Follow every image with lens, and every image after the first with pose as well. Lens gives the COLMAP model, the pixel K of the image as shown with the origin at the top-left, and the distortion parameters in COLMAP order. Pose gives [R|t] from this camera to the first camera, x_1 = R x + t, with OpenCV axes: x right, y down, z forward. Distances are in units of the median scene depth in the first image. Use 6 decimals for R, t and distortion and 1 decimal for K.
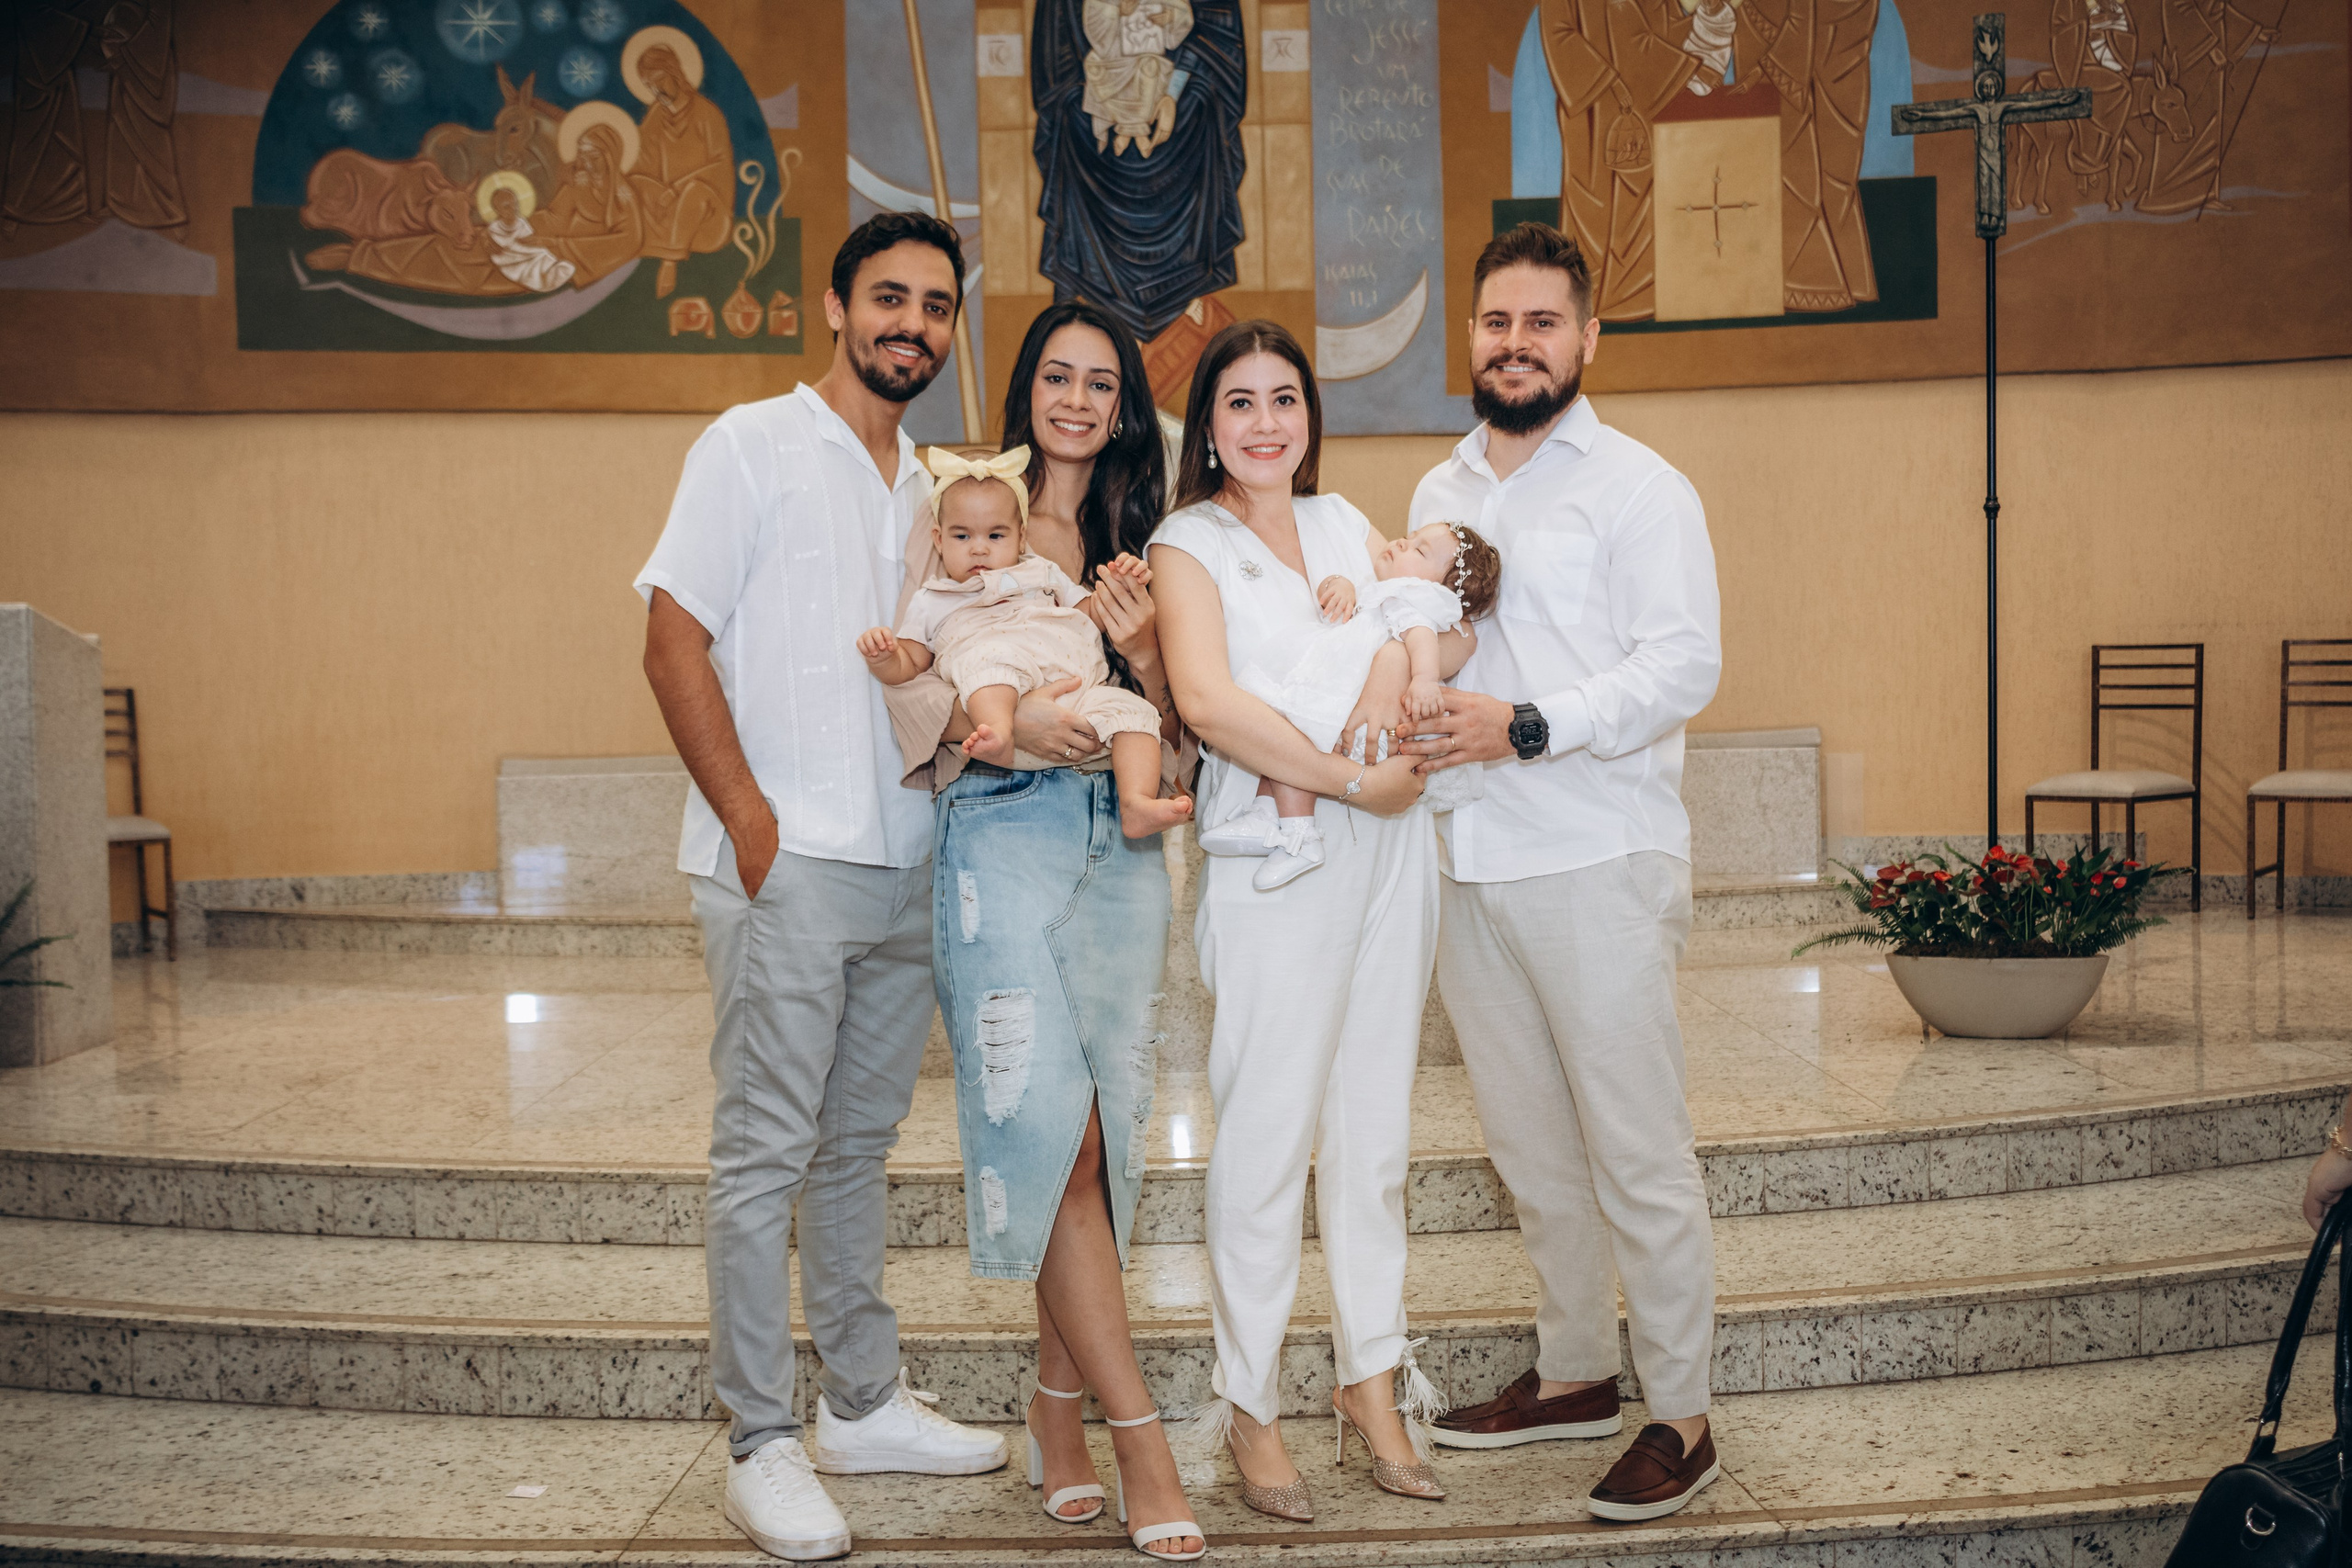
lens RADIAL K [[2540.4, 0, 1178.1], [0, 2540.4, 768.5], [0, 0, 1]] dist [-0.015447, 0.000000]
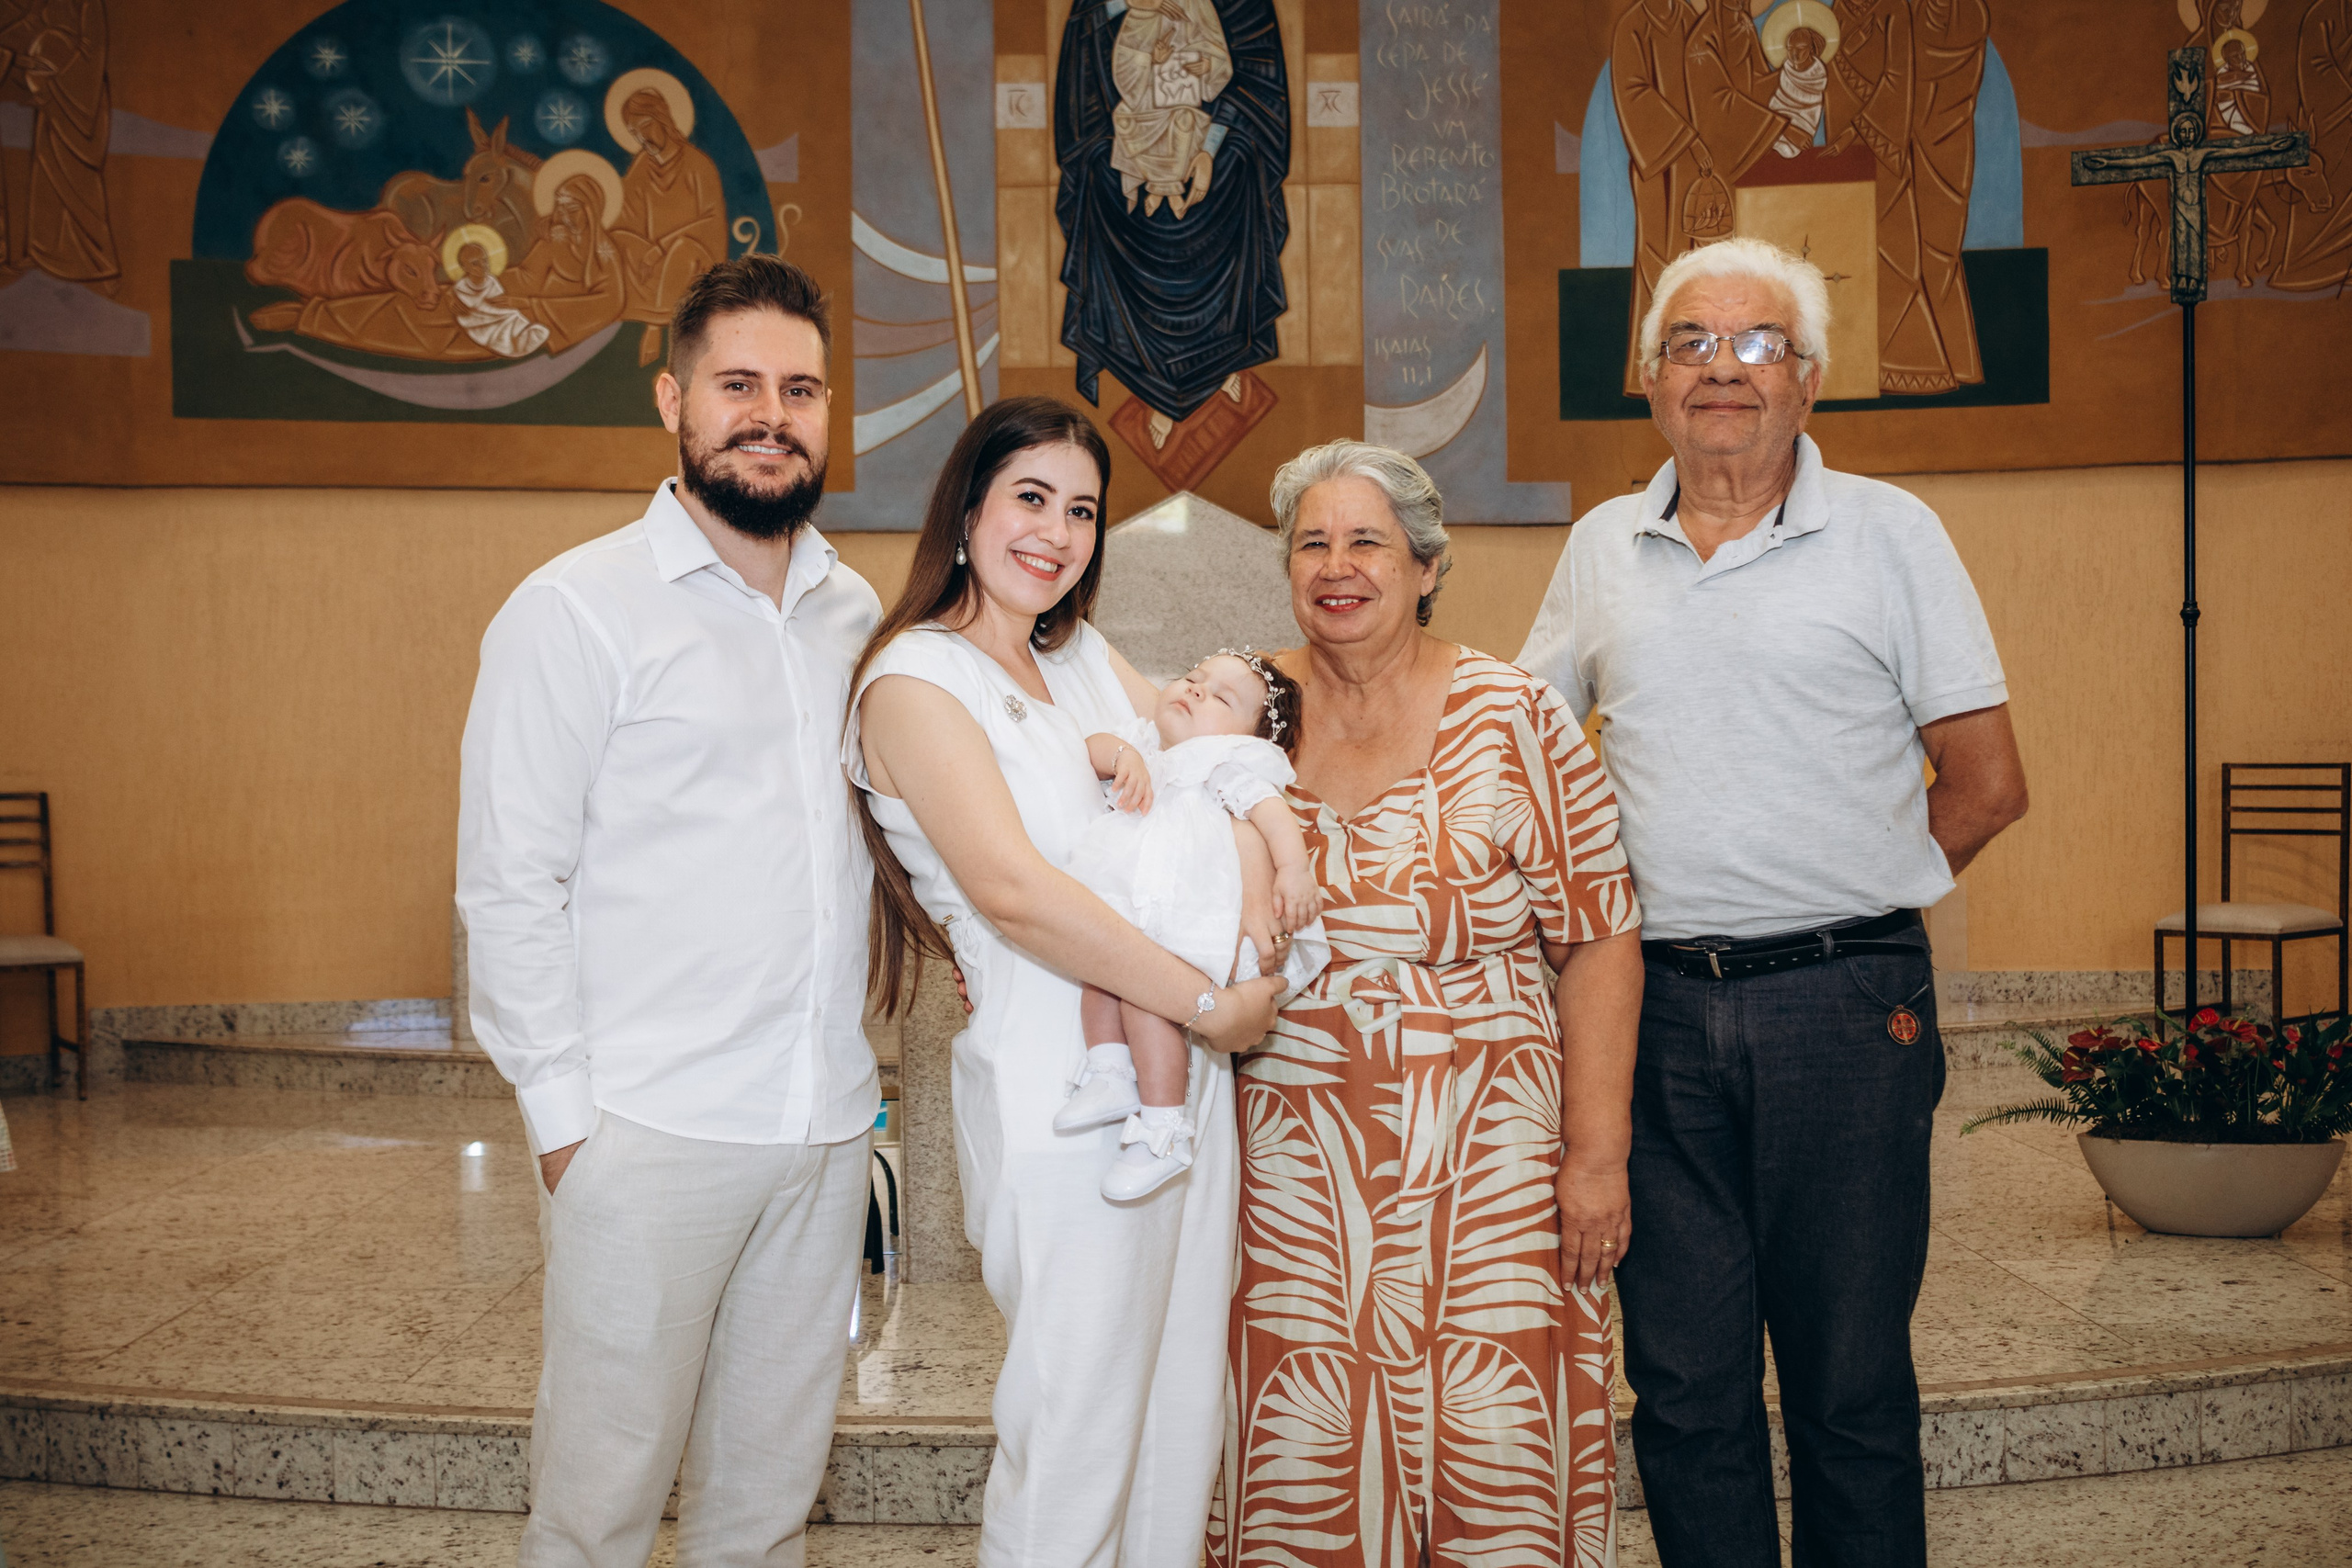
lens RADIAL K [[2540.4, 0, 1180.1], [0, 2540.4, 781.2], [0, 0, 1]] dist [-0.015447, 0.000000]
pose [[0.999872, 0.008809, 0.013383, -0.024007], [-0.008402, 0.999510, -0.030154, -0.011781], [-0.013642, 0.030038, 0.999456, 0.099124]]
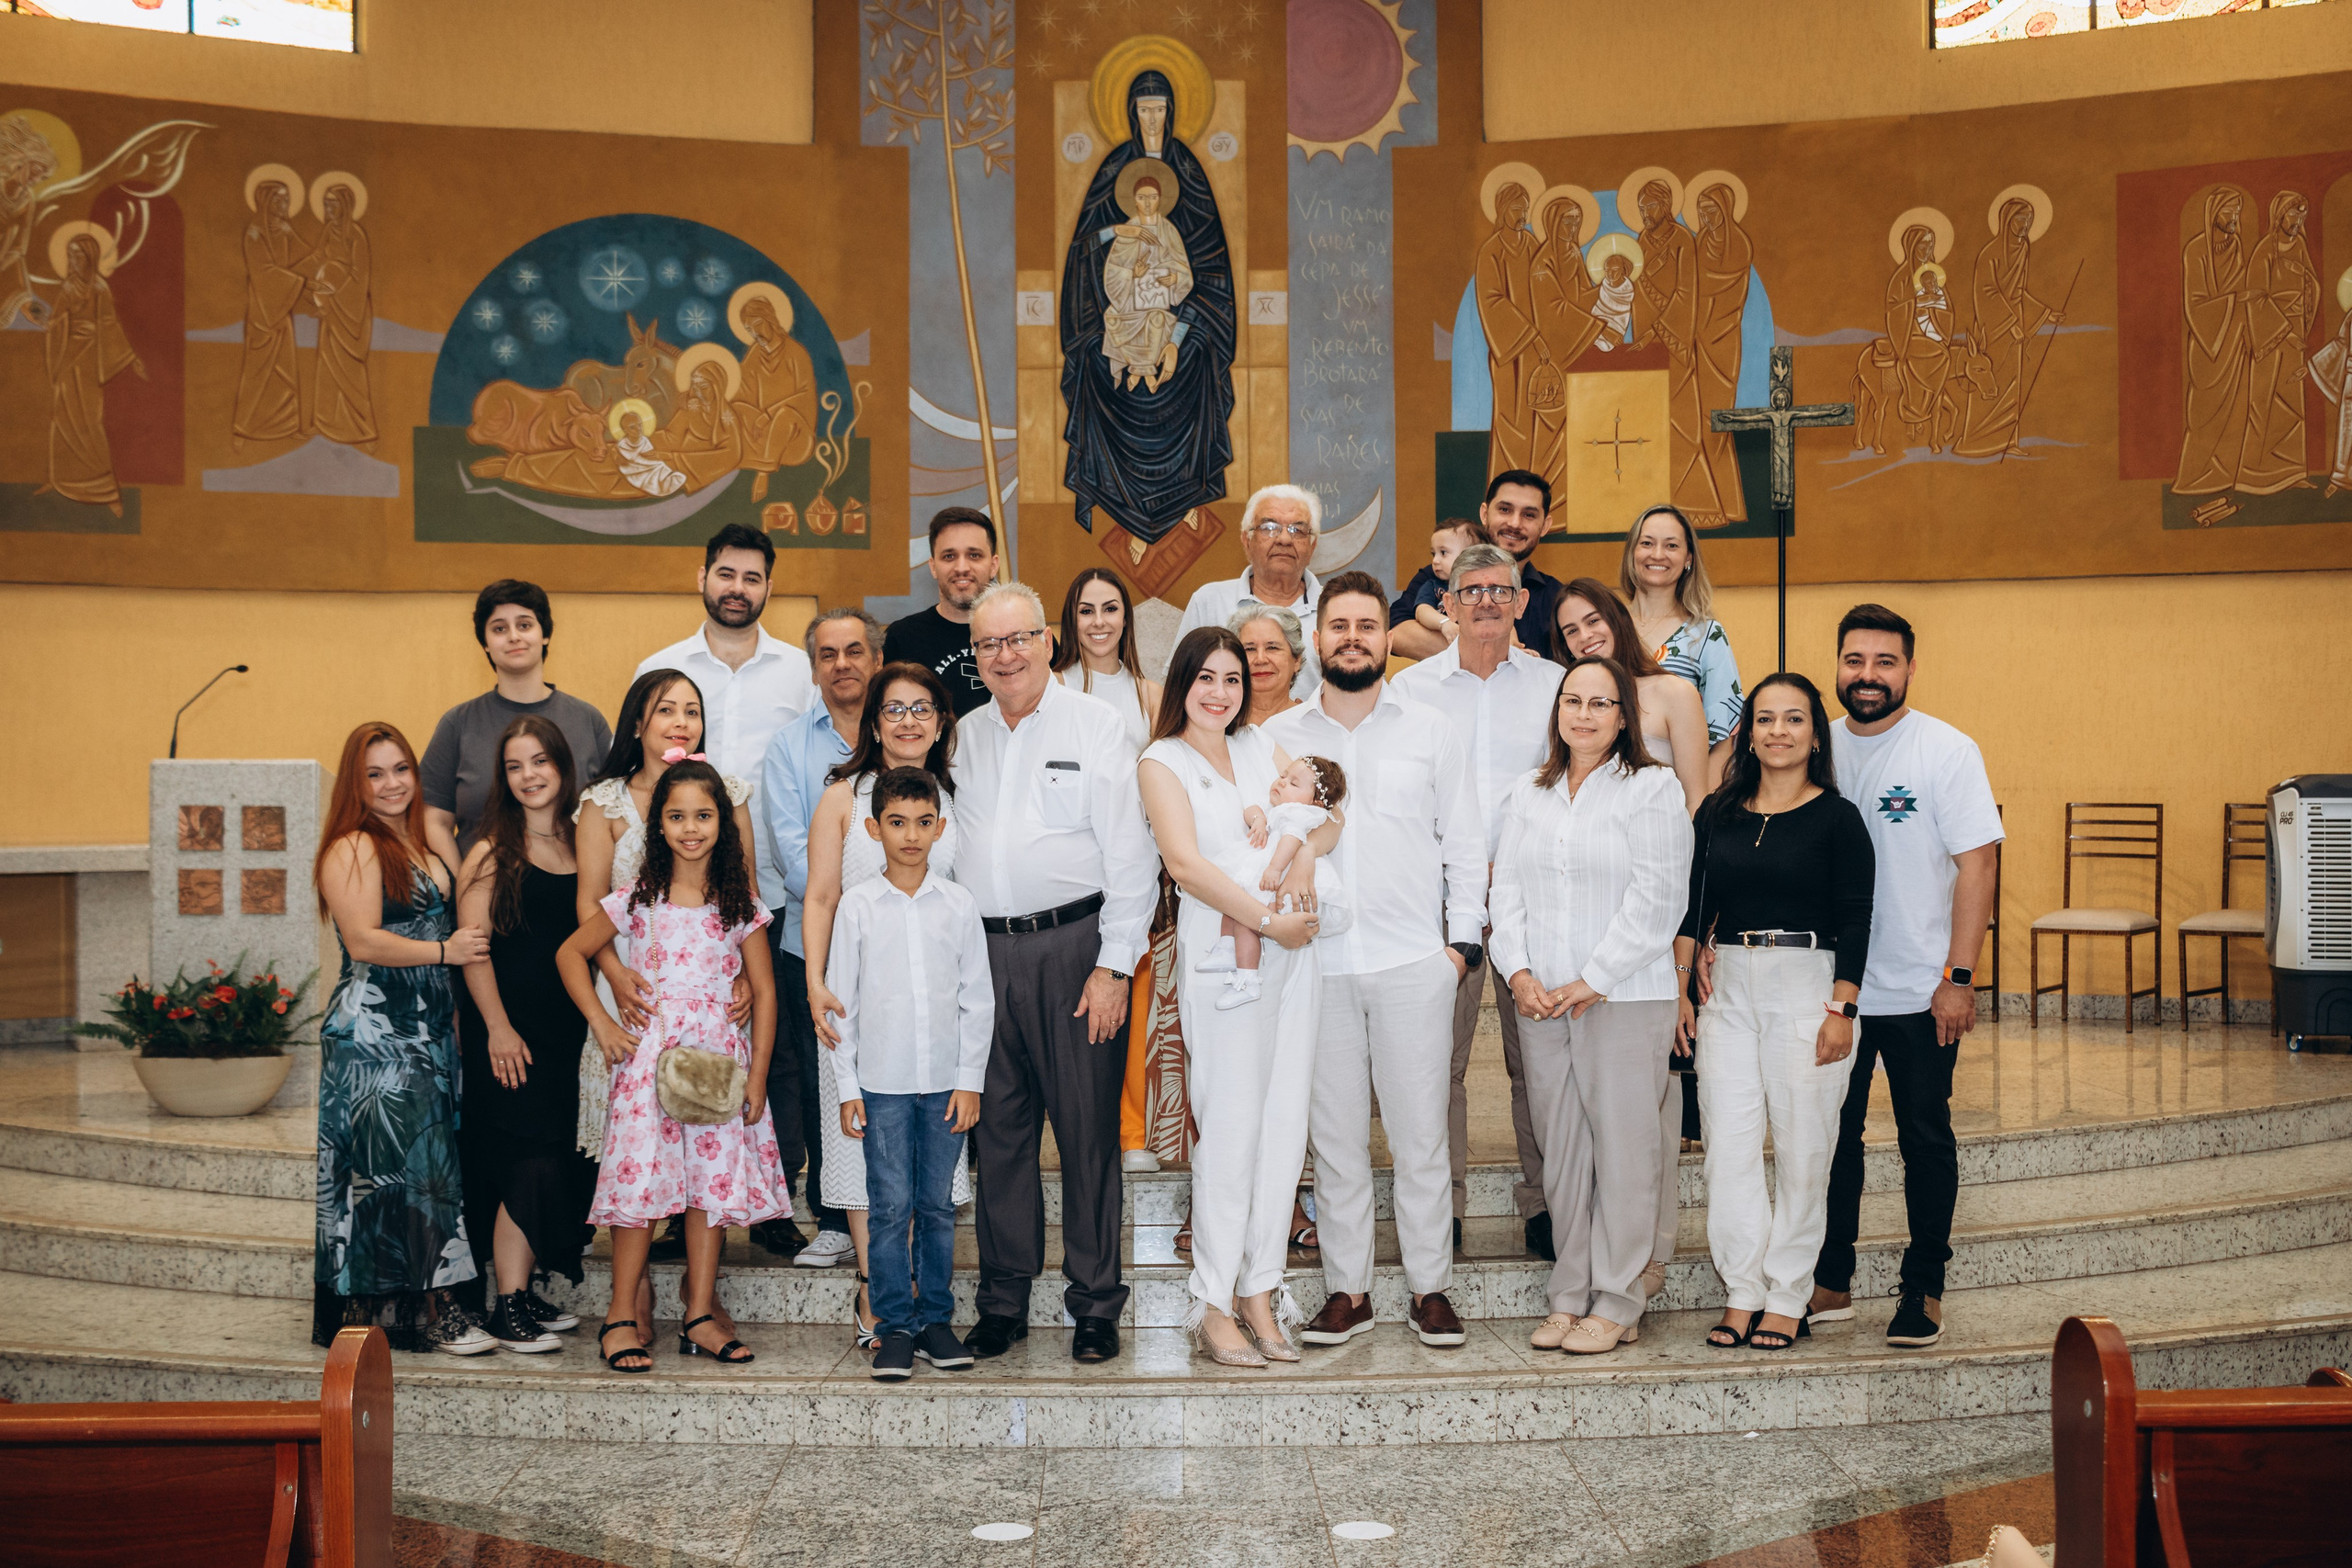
lens RADIAL K [[2540.4, 0, 1175.8], [0, 2540.4, 780.0], [0, 0, 1]] dist [-0.015447, 0.000000]
pose [[0.999881, 0.015320, 0.001961, -0.001242], [-0.015225, 0.999020, -0.041572, -0.003717], [-0.002596, 0.041537, 0.999134, -0.227077]]
